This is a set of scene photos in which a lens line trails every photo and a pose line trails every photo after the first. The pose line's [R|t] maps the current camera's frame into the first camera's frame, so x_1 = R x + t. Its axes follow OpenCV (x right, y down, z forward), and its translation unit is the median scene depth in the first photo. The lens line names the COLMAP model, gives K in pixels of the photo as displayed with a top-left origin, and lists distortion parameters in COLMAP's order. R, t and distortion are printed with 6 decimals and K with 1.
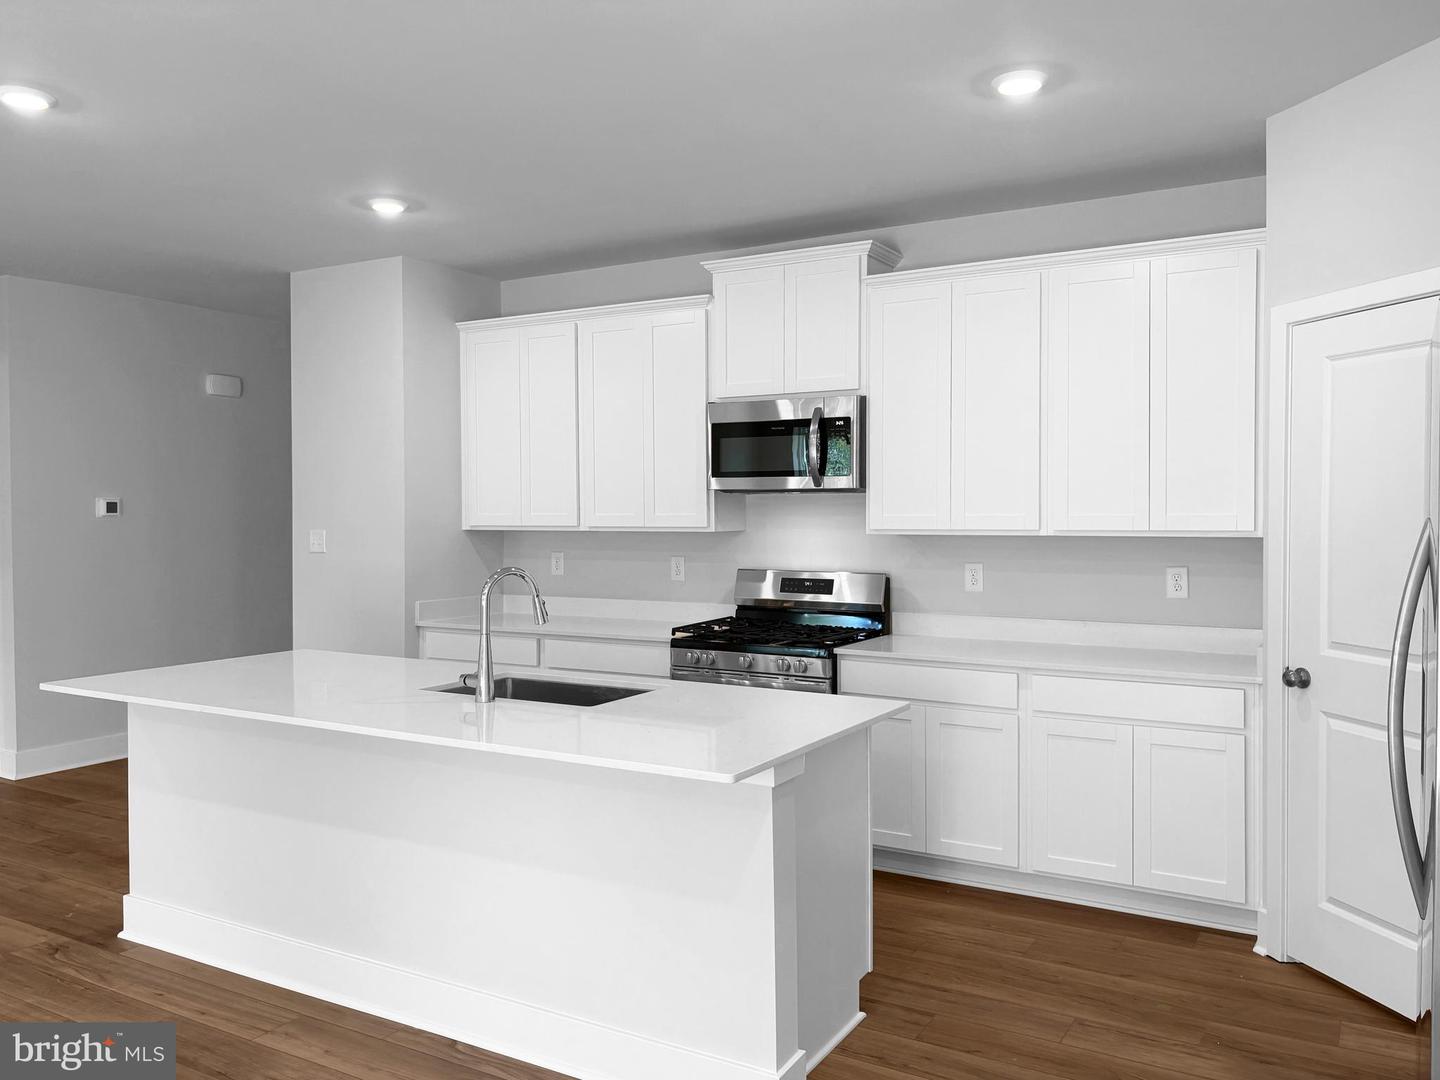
lens RADIAL K [[1119.0, 0, 715.9], [0, 1119.0, 544.6], [0, 0, 1]] dist [0.051294, -0.019093]
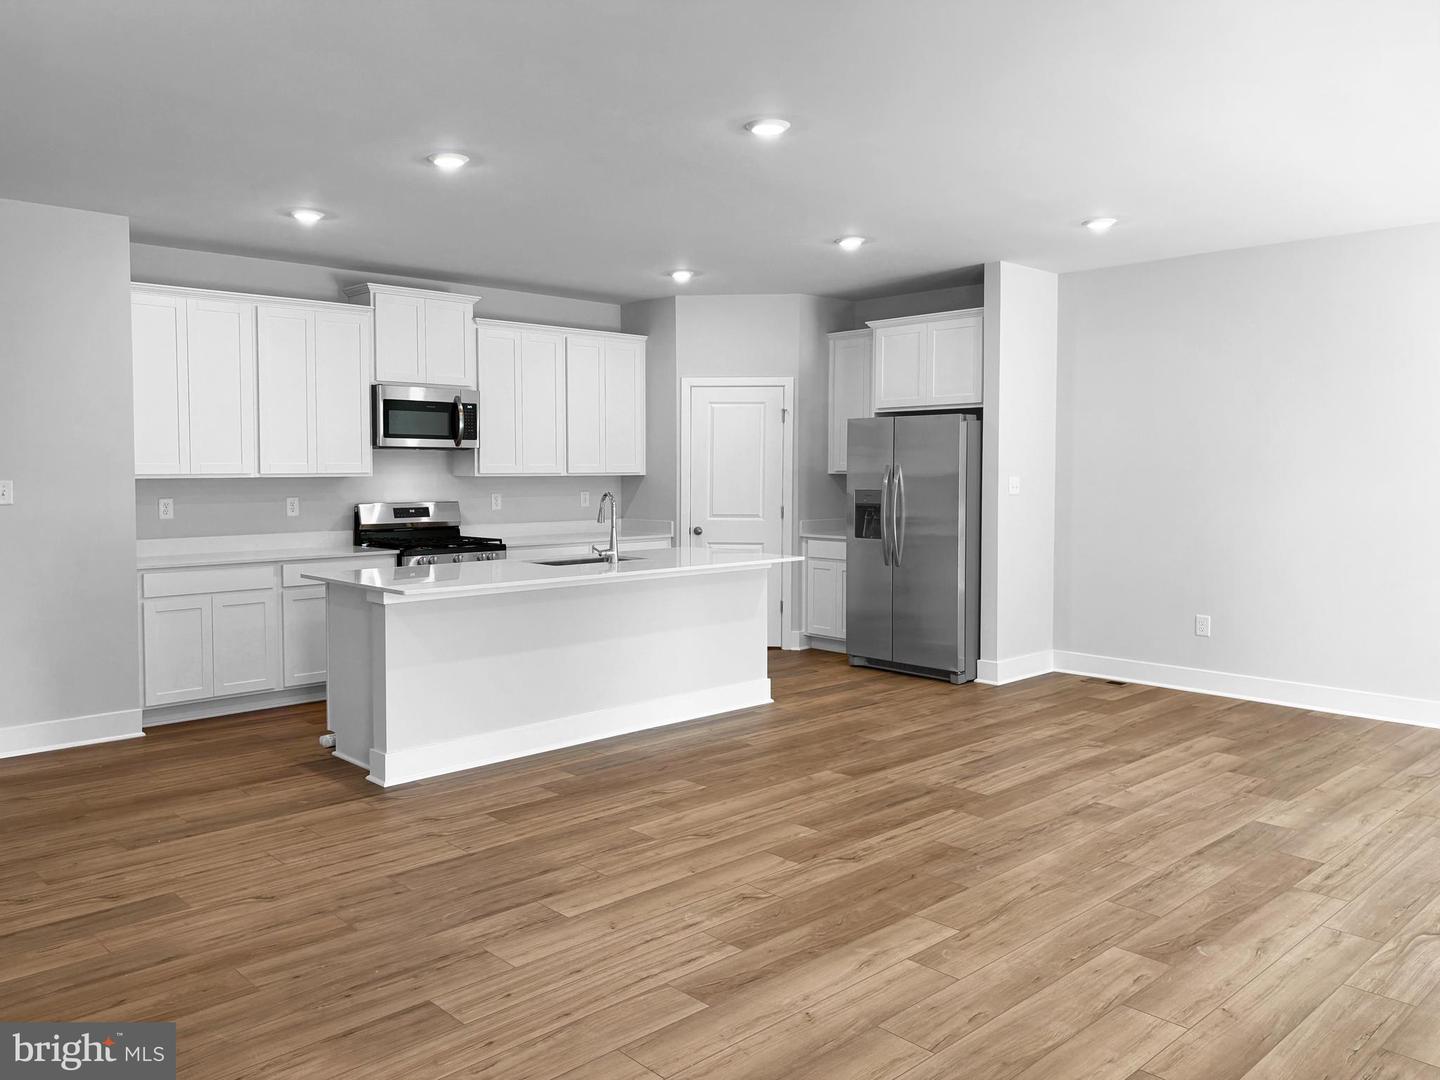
lens RADIAL K [[1119.0, 0, 729.5], [0, 1119.0, 541.2], [0, 0, 1]] dist [0.051294, -0.019093]
pose [[0.258963, -0.068896, 0.963427, -1.332138], [0.021986, 0.997615, 0.065431, -0.013812], [-0.965637, 0.004238, 0.259860, 0.218918]]
